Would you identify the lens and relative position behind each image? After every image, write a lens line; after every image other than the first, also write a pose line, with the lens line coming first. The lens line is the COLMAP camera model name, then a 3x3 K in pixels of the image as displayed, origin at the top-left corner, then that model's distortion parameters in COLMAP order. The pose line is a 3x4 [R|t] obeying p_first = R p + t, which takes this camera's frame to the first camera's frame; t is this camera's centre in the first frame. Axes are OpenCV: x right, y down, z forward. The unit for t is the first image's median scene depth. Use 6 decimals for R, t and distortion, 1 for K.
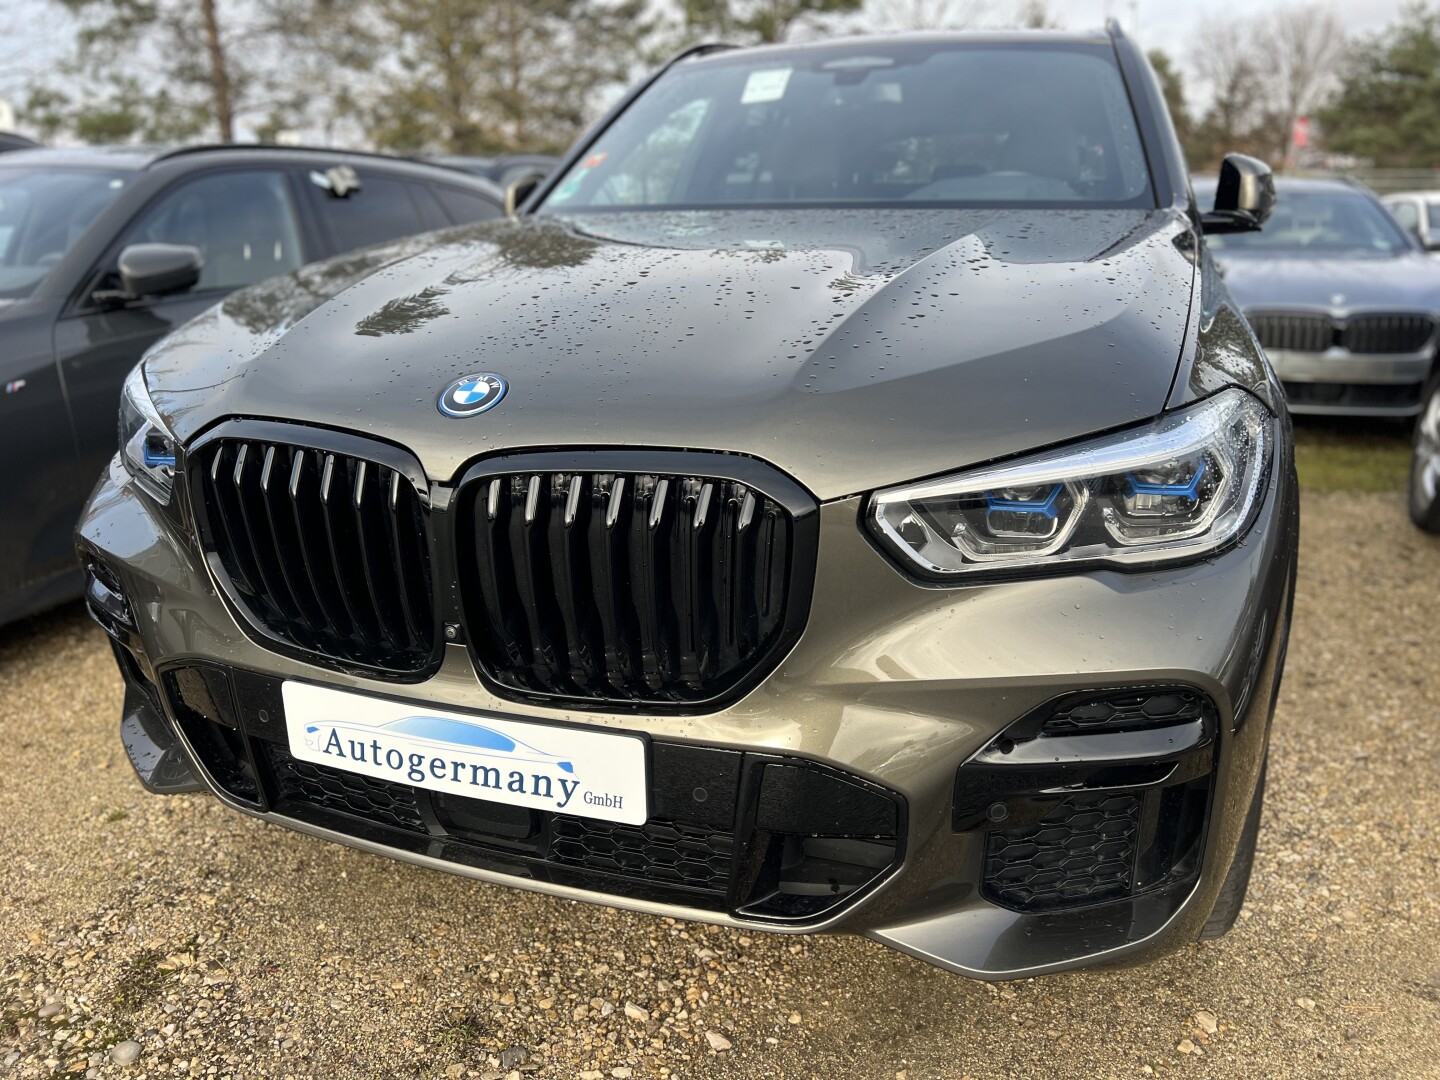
lens RADIAL K [[1069.4, 0, 722.0], [0, 1069.4, 524.8], [0, 0, 1]] dist [0.058246, -0.070956]
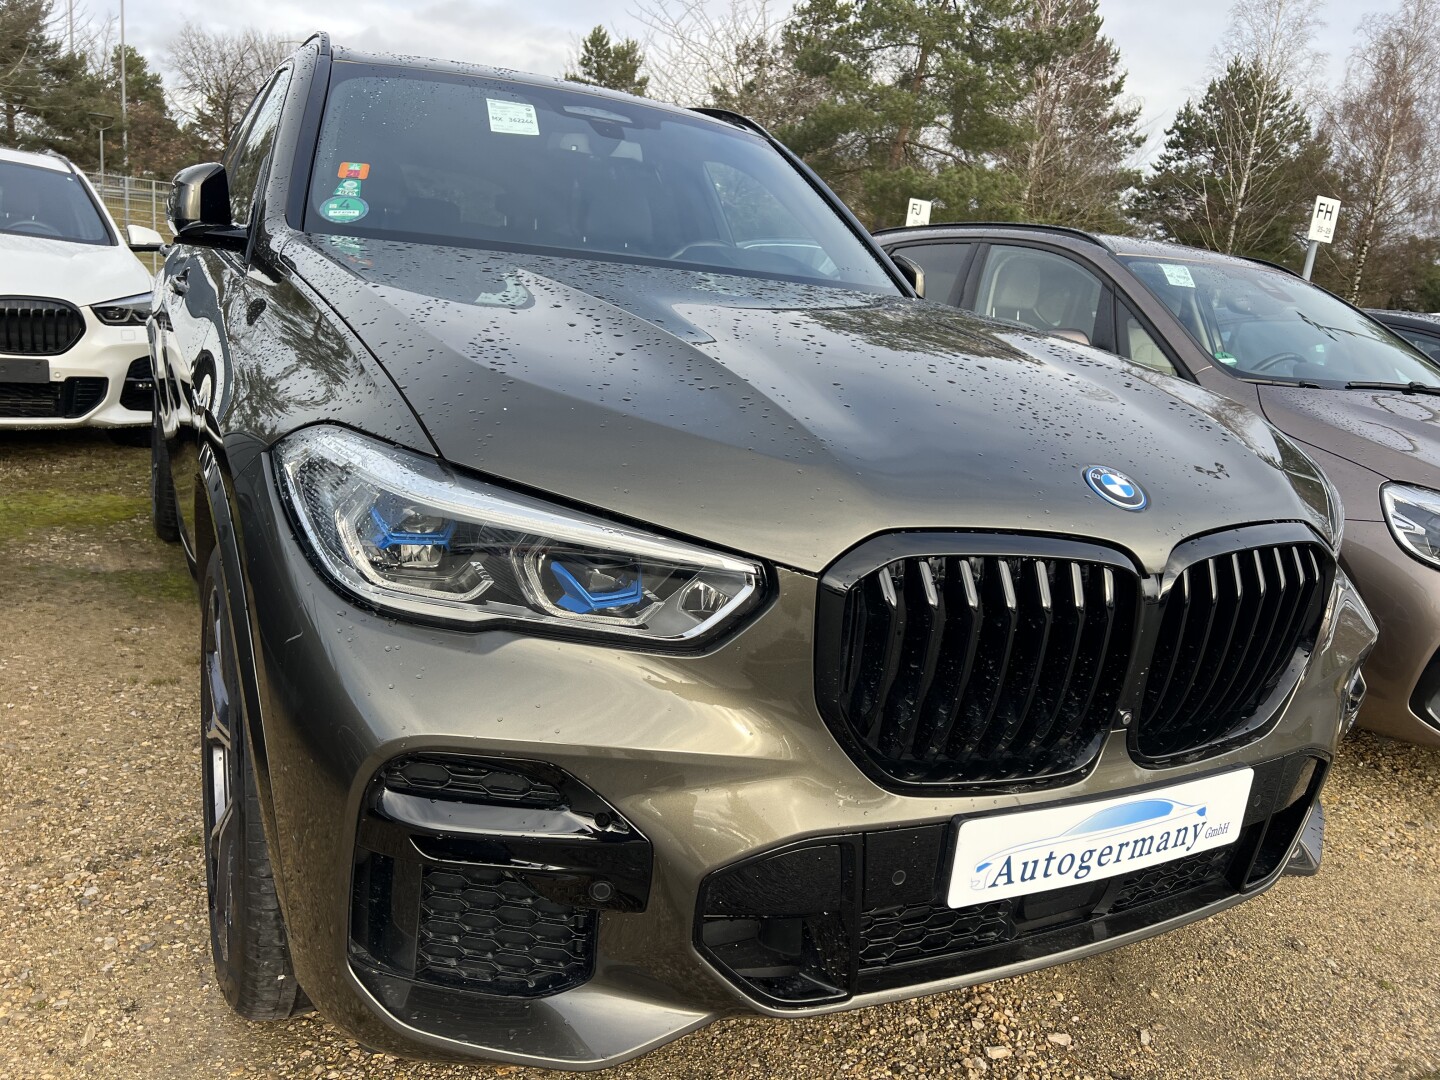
lens RADIAL K [[1079.7, 0, 716.6], [0, 1079.7, 543.8], [0, 0, 1]] dist [0.060066, -0.073827]
pose [[0.659858, -0.105029, 0.744014, -0.987960], [0.104891, 0.993363, 0.047201, -0.122040], [-0.744034, 0.046894, 0.666495, 0.458147]]
